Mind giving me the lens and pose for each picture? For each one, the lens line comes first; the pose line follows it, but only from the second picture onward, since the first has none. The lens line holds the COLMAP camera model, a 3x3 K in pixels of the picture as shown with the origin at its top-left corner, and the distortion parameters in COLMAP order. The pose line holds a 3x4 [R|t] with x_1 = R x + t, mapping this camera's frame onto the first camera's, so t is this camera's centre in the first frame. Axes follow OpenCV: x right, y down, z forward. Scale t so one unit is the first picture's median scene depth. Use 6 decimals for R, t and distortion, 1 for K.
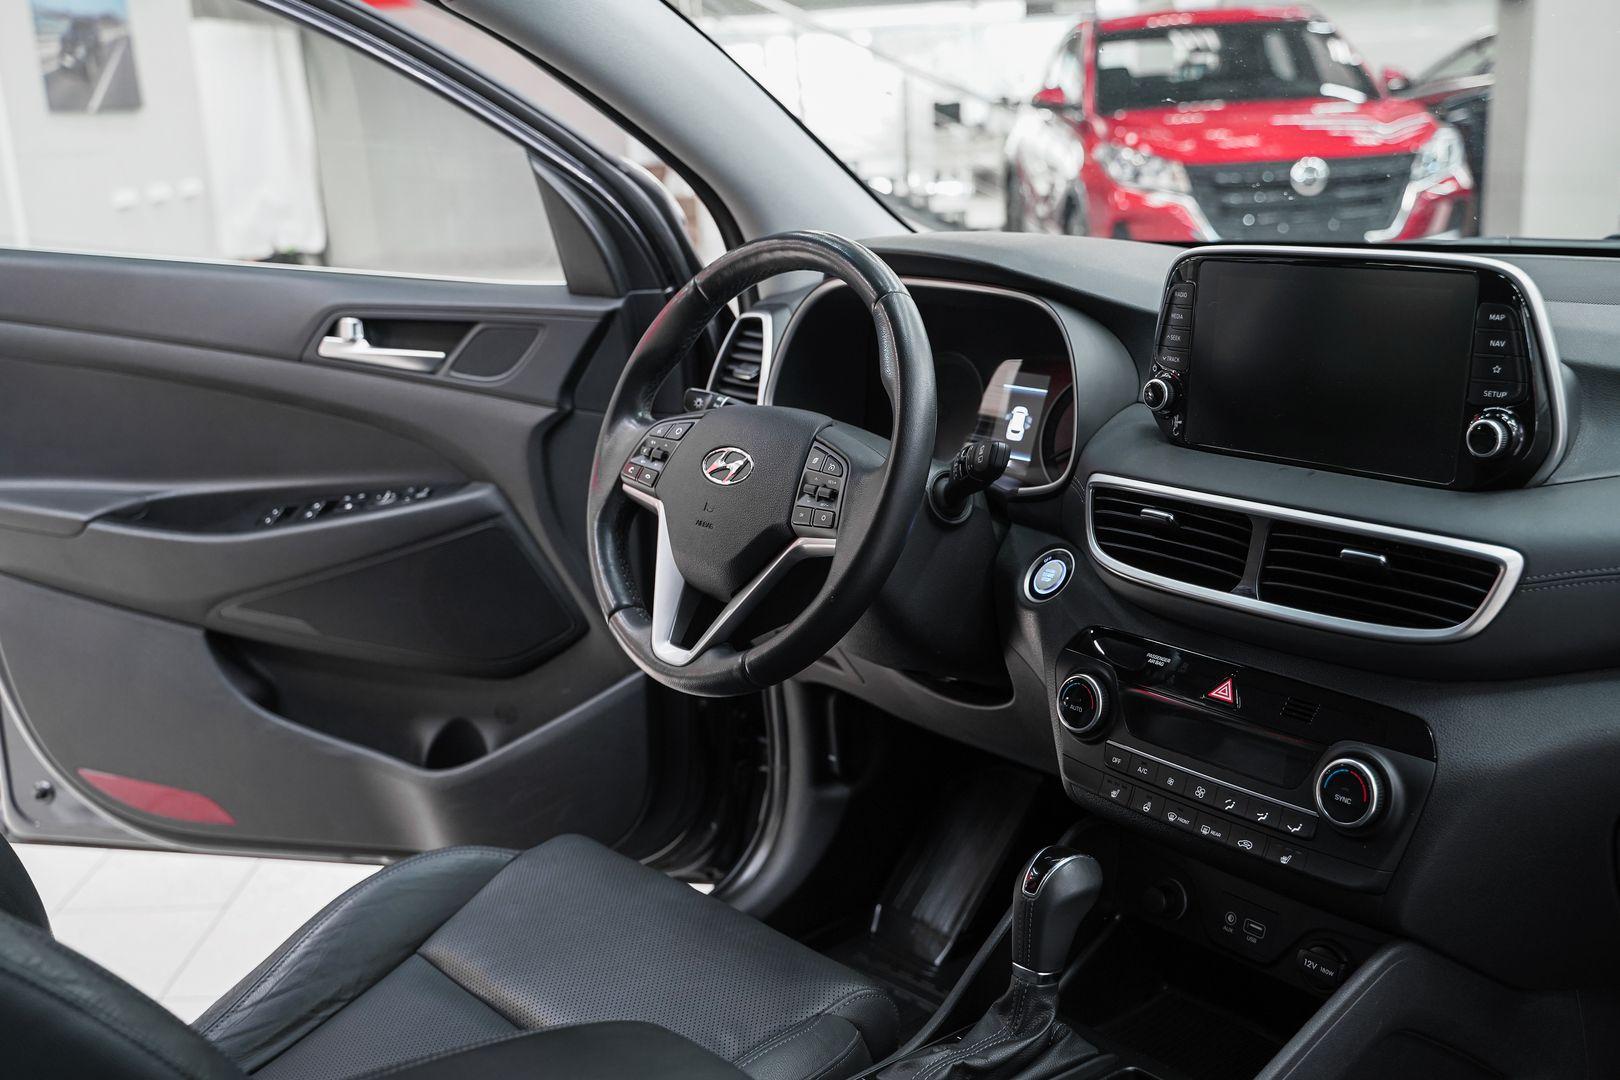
lens RADIAL K [[1672.3, 0, 782.1], [0, 1672.3, 533.6], [0, 0, 1]] dist [-0.043848, 0.045807]
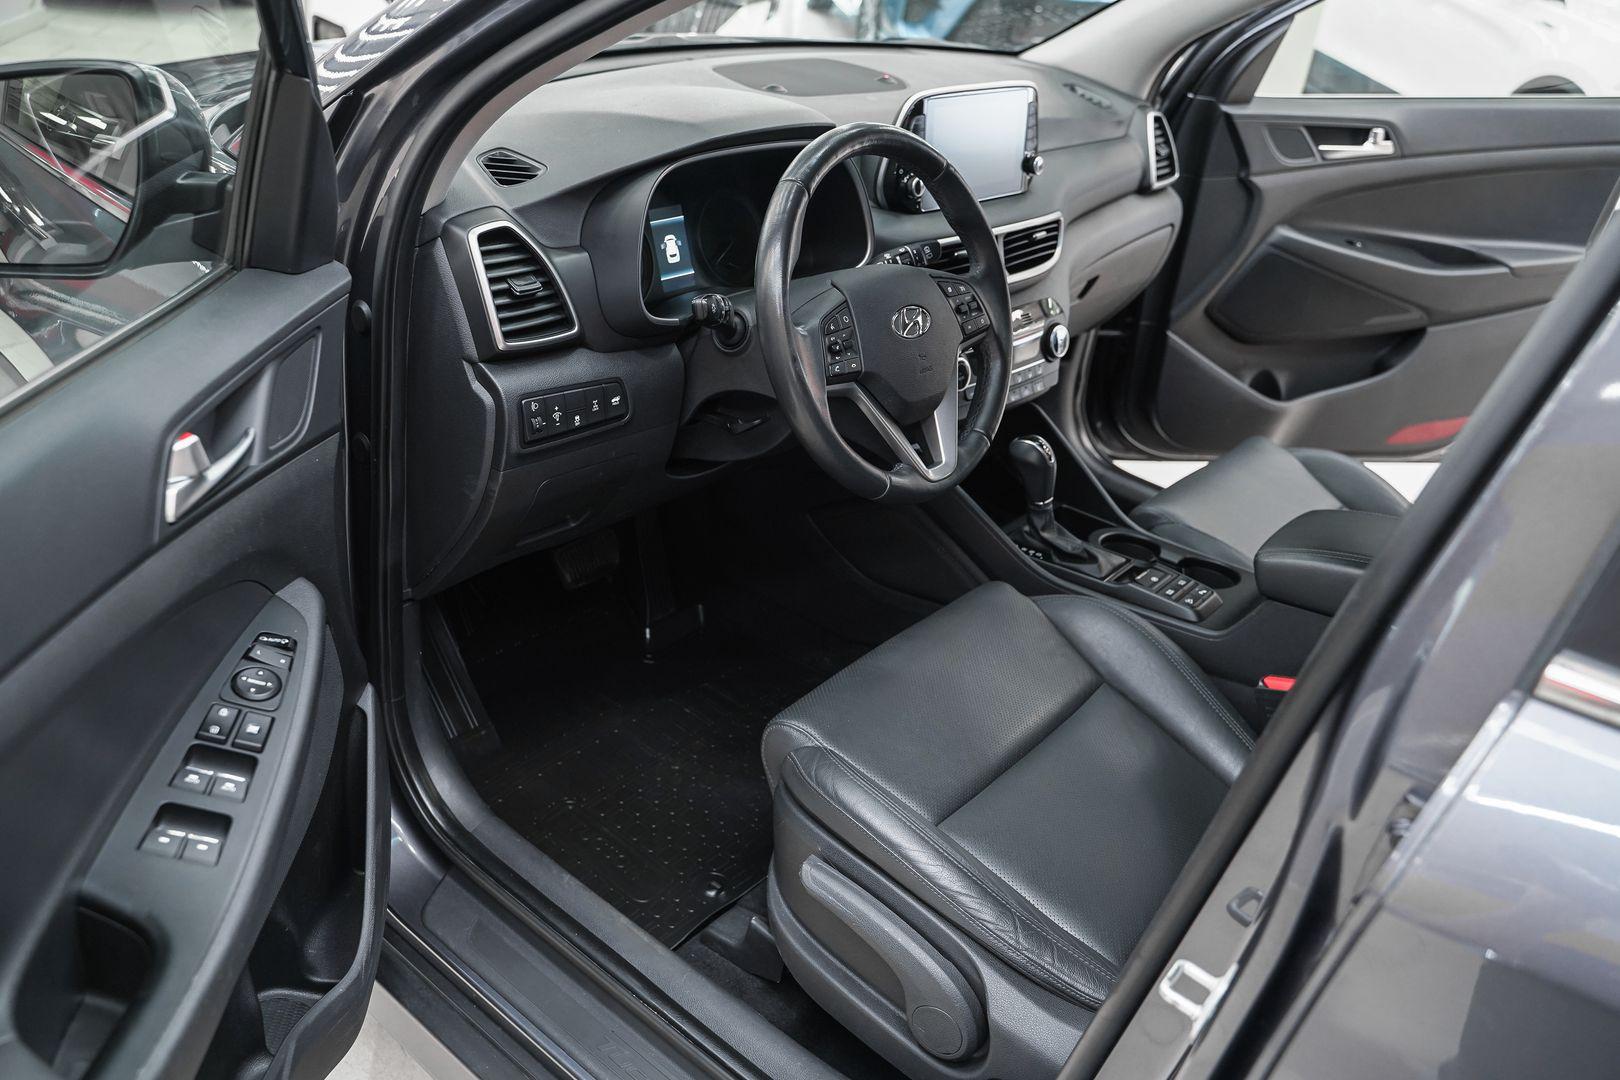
lens RADIAL K [[1328.6, 0, 810.6], [0, 1328.6, 555.6], [0, 0, 1]] dist [-0.192336, 0.301902]
pose [[-0.171263, -0.468945, 0.866464, -0.925970], [0.142261, 0.858470, 0.492738, -0.375433], [-0.974900, 0.207652, -0.080311, 1.151681]]
